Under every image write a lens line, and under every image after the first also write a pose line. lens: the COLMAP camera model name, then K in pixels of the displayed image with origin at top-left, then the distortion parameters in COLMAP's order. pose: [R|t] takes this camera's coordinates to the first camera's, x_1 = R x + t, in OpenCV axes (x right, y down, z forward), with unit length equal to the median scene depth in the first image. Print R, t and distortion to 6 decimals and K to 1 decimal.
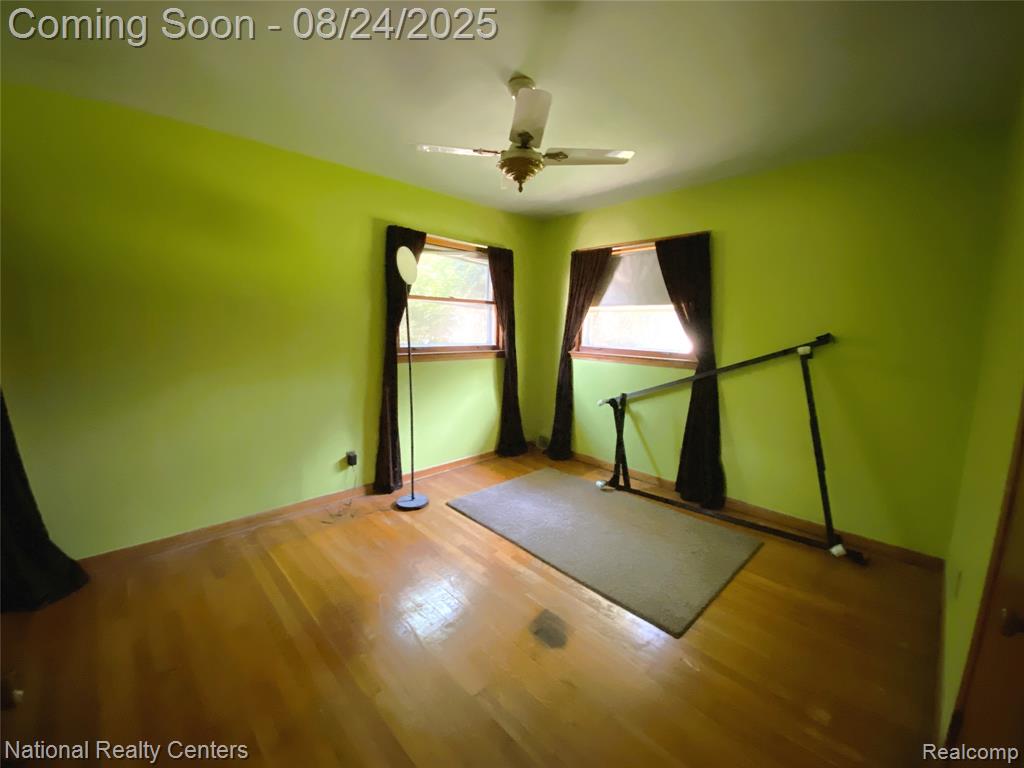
lens RADIAL K [[417.4, 0, 507.8], [0, 417.4, 383.9], [0, 0, 1]] dist [-0.003477, -0.002152]
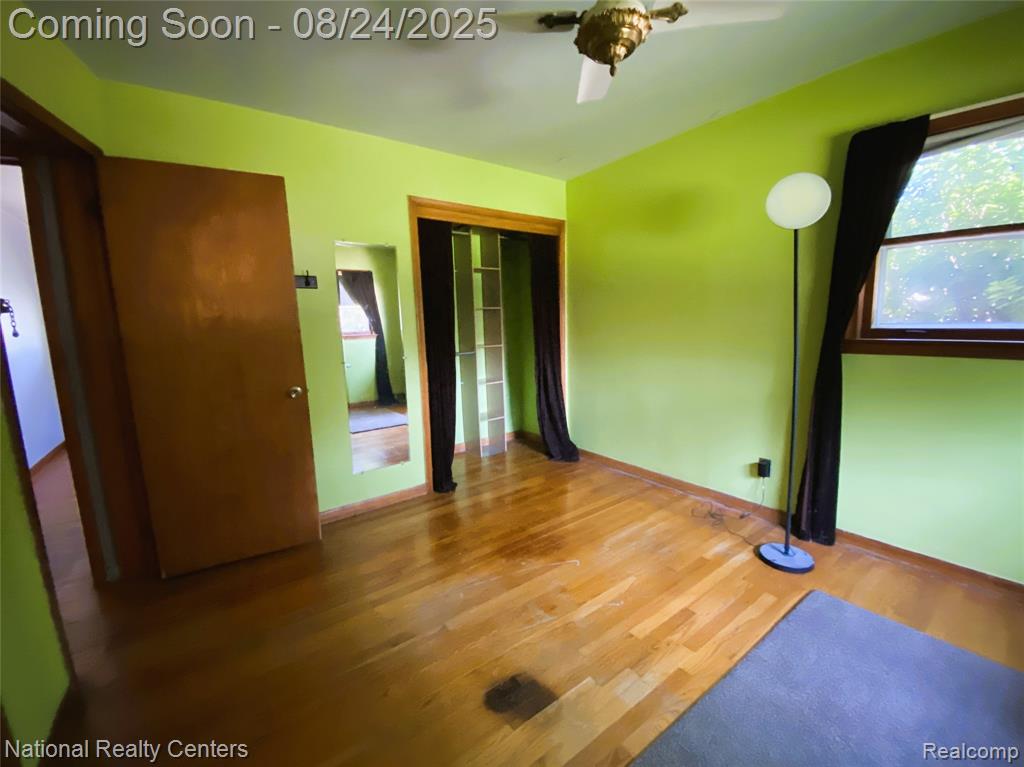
lens RADIAL K [[417.4, 0, 507.8], [0, 417.4, 382.3], [0, 0, 1]] dist [-0.003477, -0.002152]
pose [[-0.128811, 0.131779, -0.982874, 0.510284], [-0.113134, 0.982708, 0.146583, -0.048799], [0.985195, 0.130078, -0.111674, 0.661523]]
